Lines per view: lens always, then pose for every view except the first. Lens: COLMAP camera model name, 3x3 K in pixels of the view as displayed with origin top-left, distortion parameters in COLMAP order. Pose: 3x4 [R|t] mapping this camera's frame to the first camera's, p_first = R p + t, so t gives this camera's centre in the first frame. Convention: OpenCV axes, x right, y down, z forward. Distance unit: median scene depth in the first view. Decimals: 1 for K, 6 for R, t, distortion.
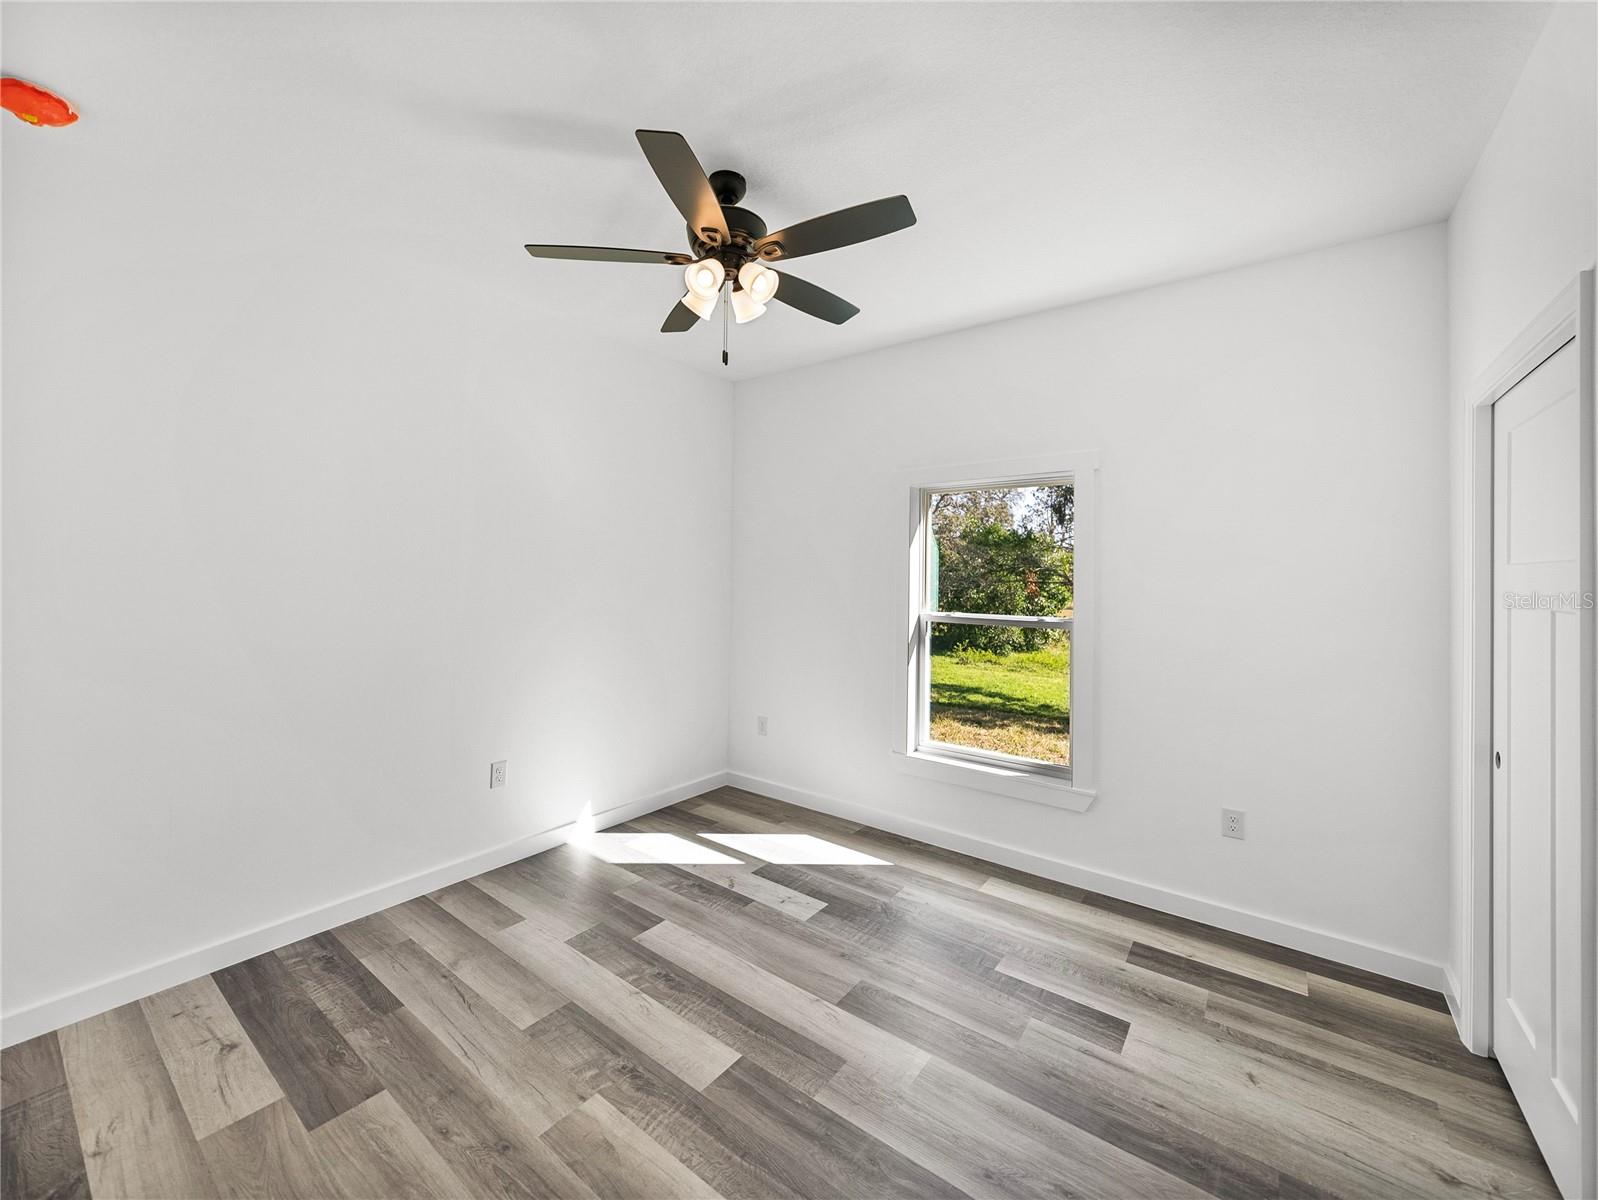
lens RADIAL K [[628.2, 0, 803.1], [0, 628.2, 587.4], [0, 0, 1]] dist [-0.002085, -0.000017]
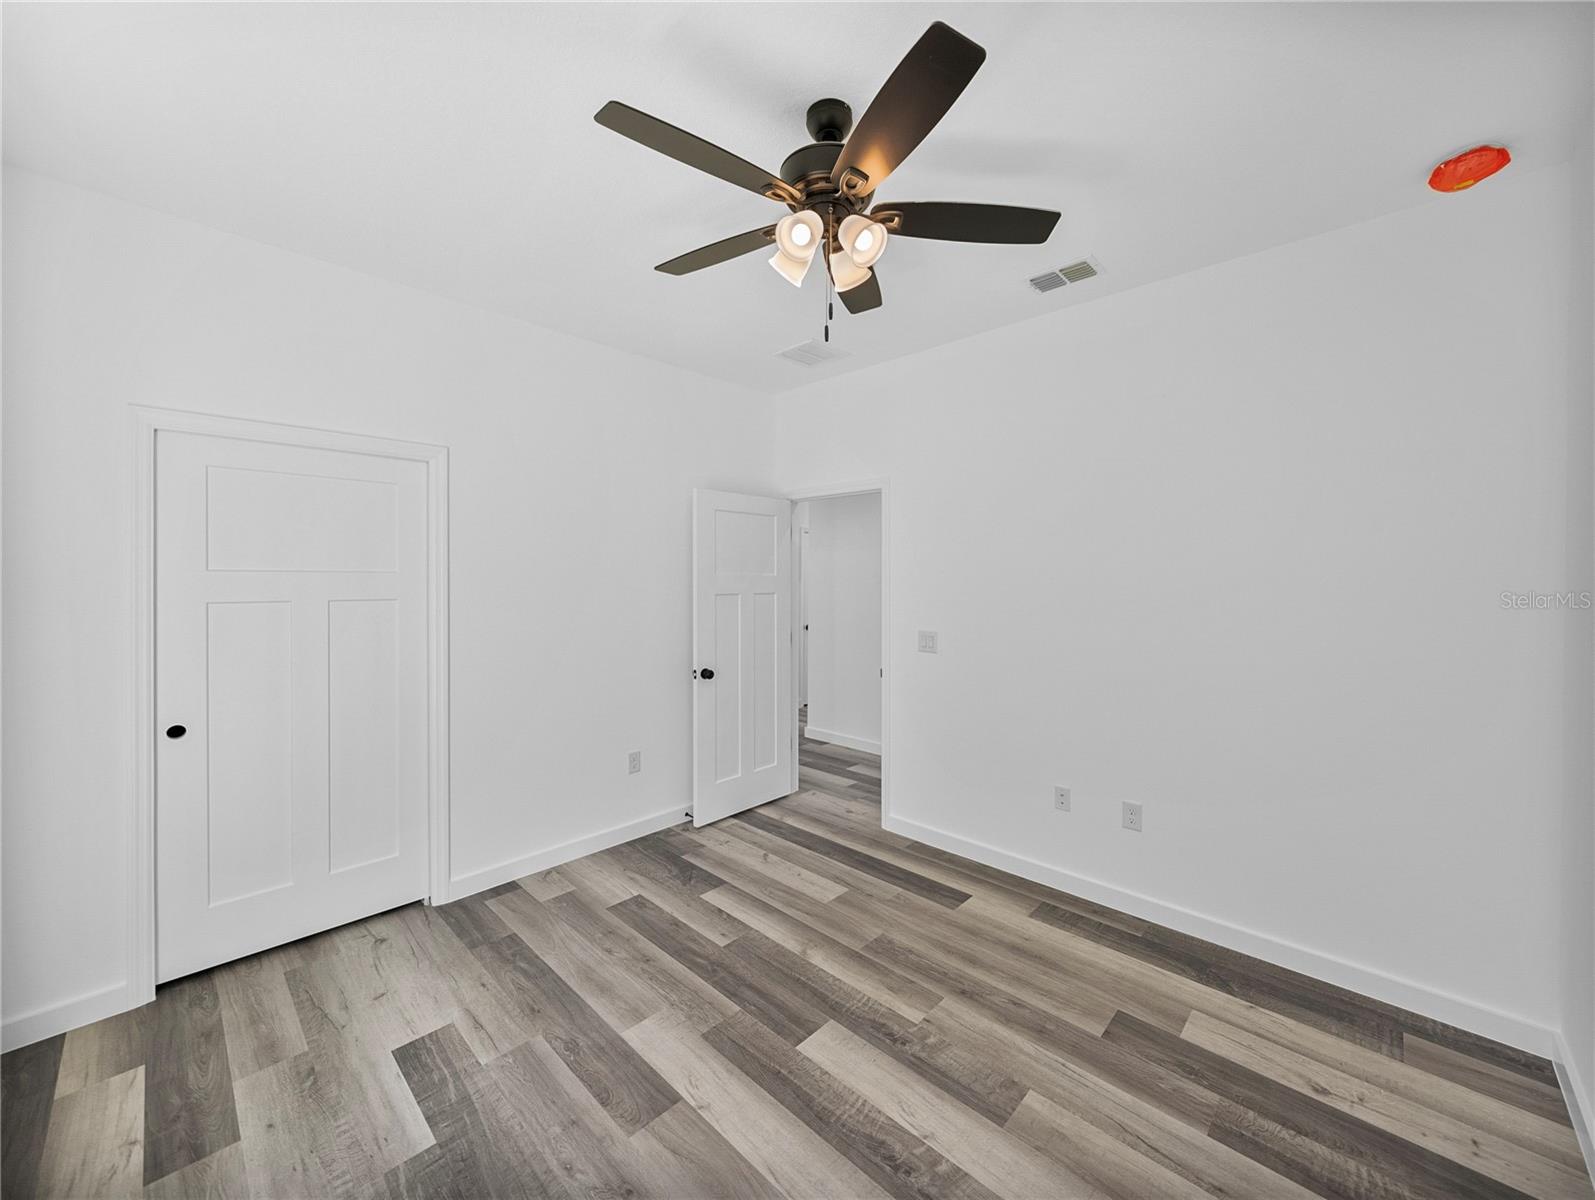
lens RADIAL K [[627.0, 0, 801.6], [0, 627.0, 587.4], [0, 0, 1]] dist [-0.002085, -0.000017]
pose [[-0.991149, -0.021754, 0.130963, -0.233517], [-0.017156, 0.999200, 0.036135, -0.064196], [-0.131644, 0.033568, -0.990728, 2.061717]]
